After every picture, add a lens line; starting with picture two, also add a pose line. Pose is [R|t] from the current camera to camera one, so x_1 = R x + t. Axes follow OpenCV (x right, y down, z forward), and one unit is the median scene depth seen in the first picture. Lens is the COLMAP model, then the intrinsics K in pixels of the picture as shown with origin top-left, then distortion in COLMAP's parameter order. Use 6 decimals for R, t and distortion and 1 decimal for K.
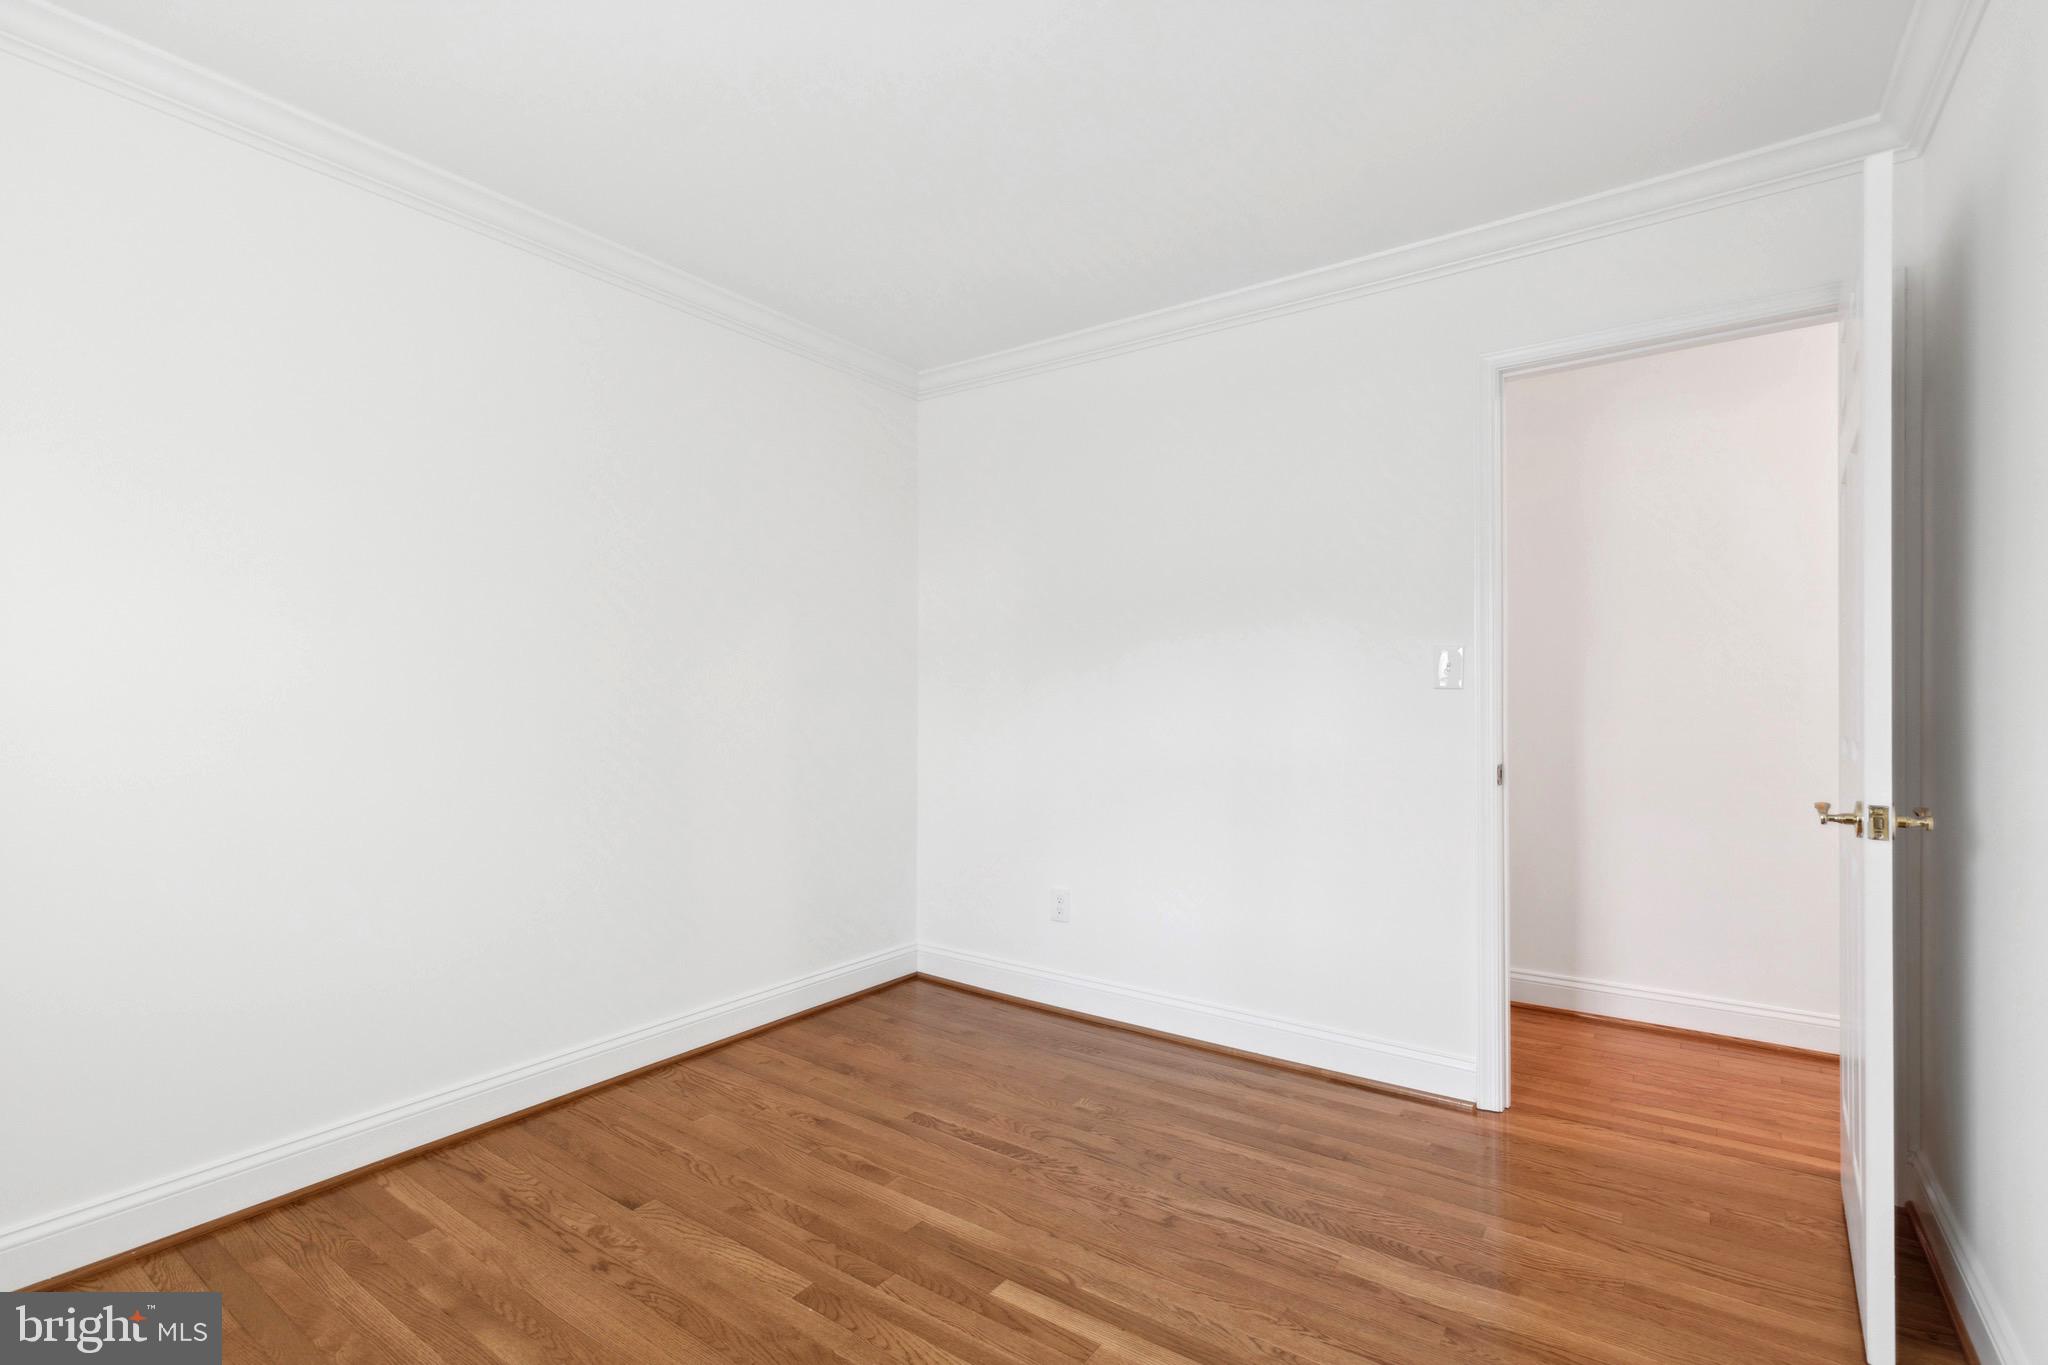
lens RADIAL K [[930.7, 0, 1036.2], [0, 930.7, 704.0], [0, 0, 1]] dist [0.002078, -0.000628]
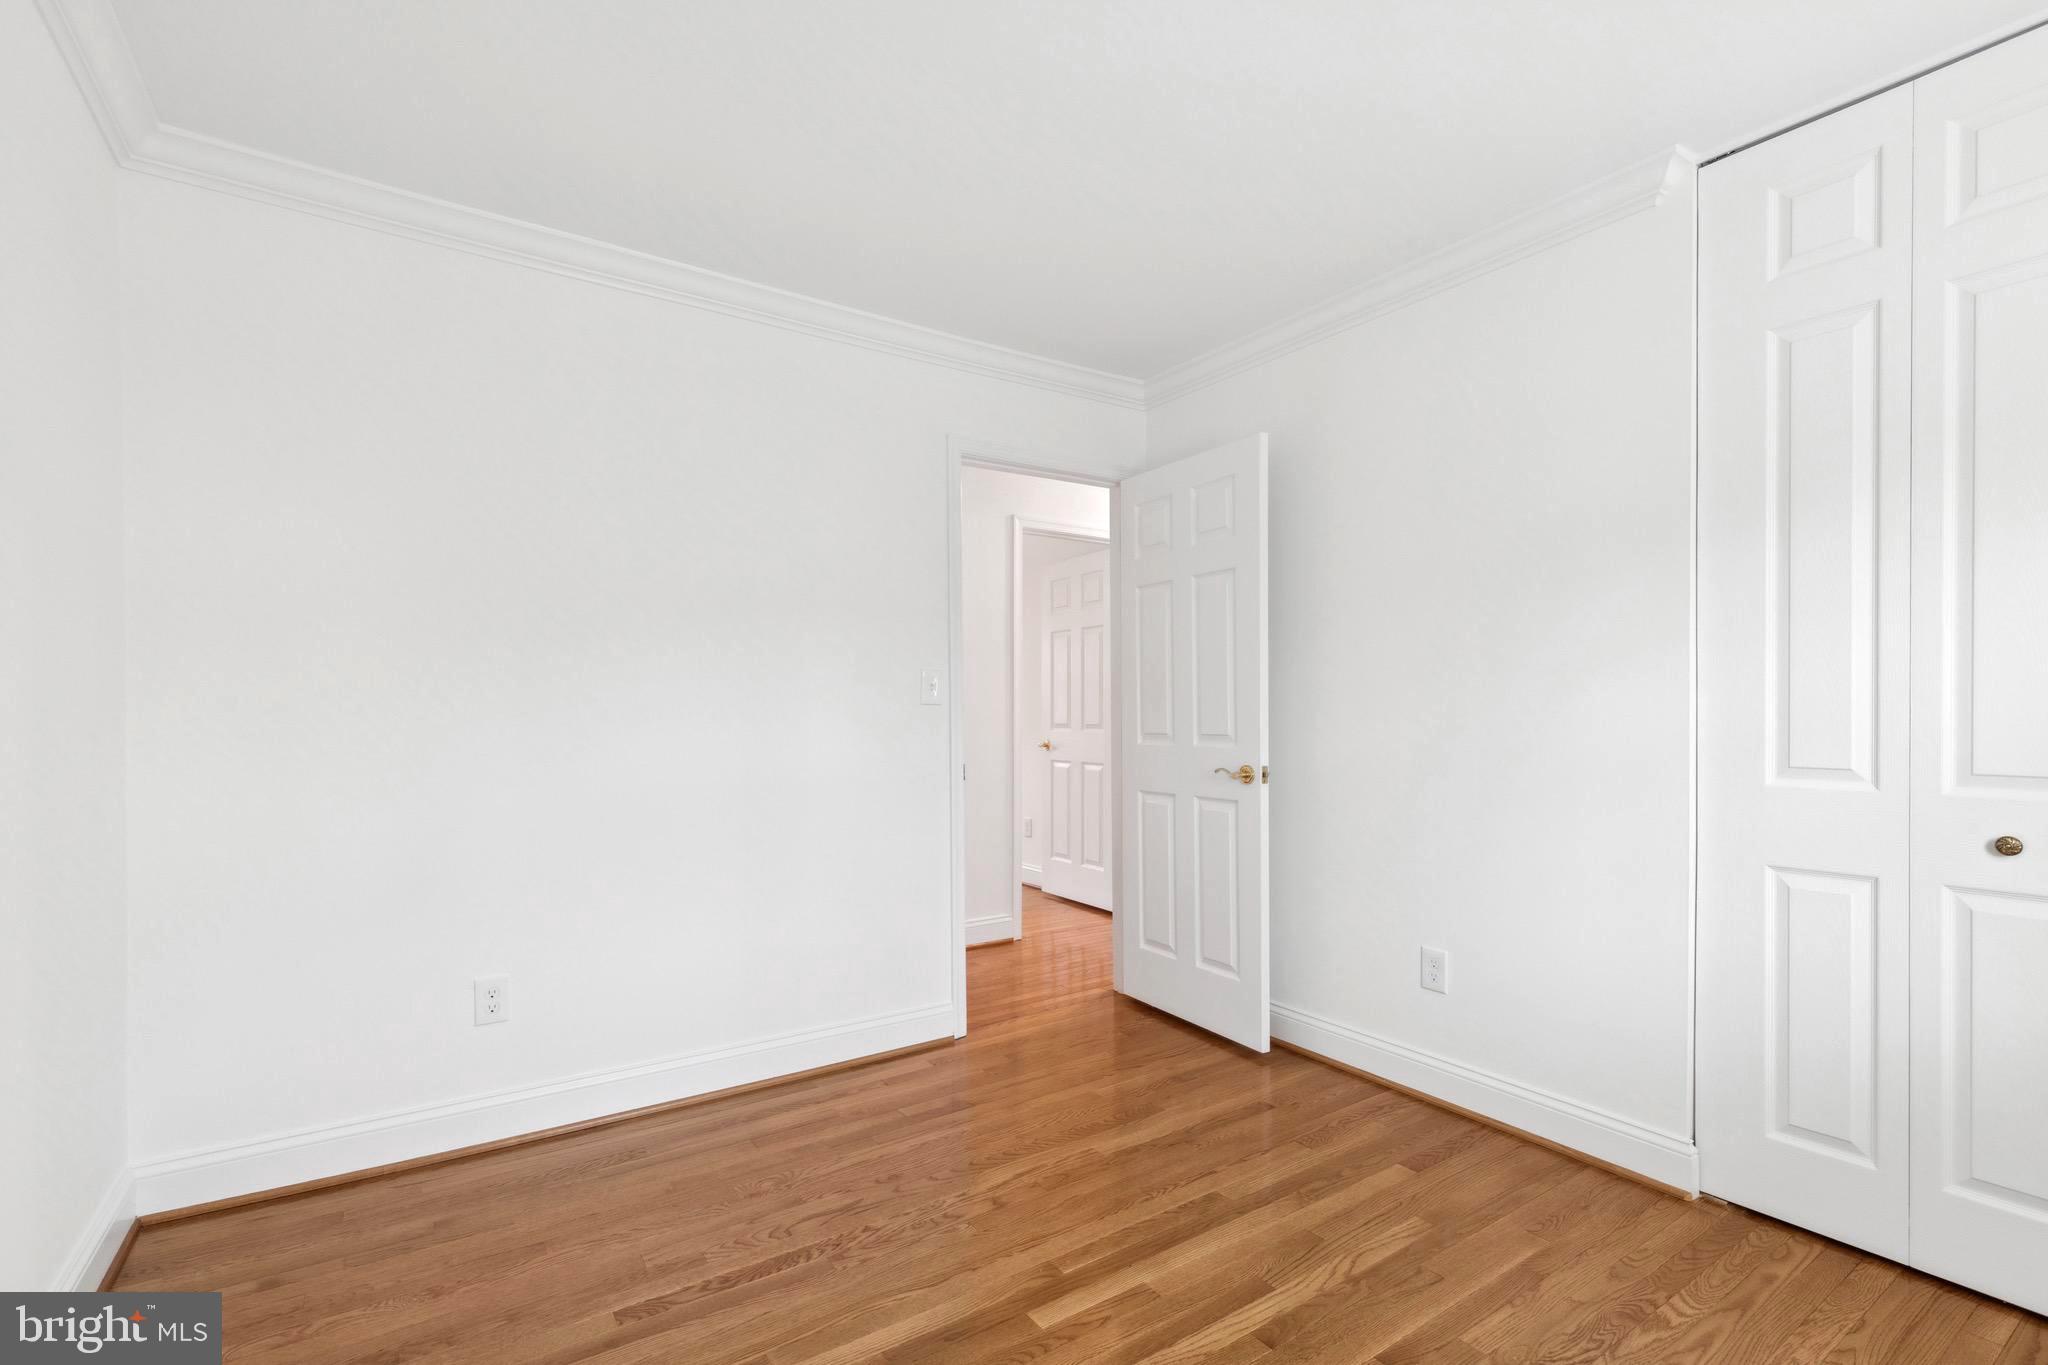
lens RADIAL K [[930.7, 0, 1036.2], [0, 930.7, 704.0], [0, 0, 1]] dist [0.002078, -0.000628]
pose [[0.352631, 0.006417, 0.935740, -0.684236], [0.011947, 0.999864, -0.011358, 0.001894], [-0.935686, 0.015184, 0.352507, 0.474914]]
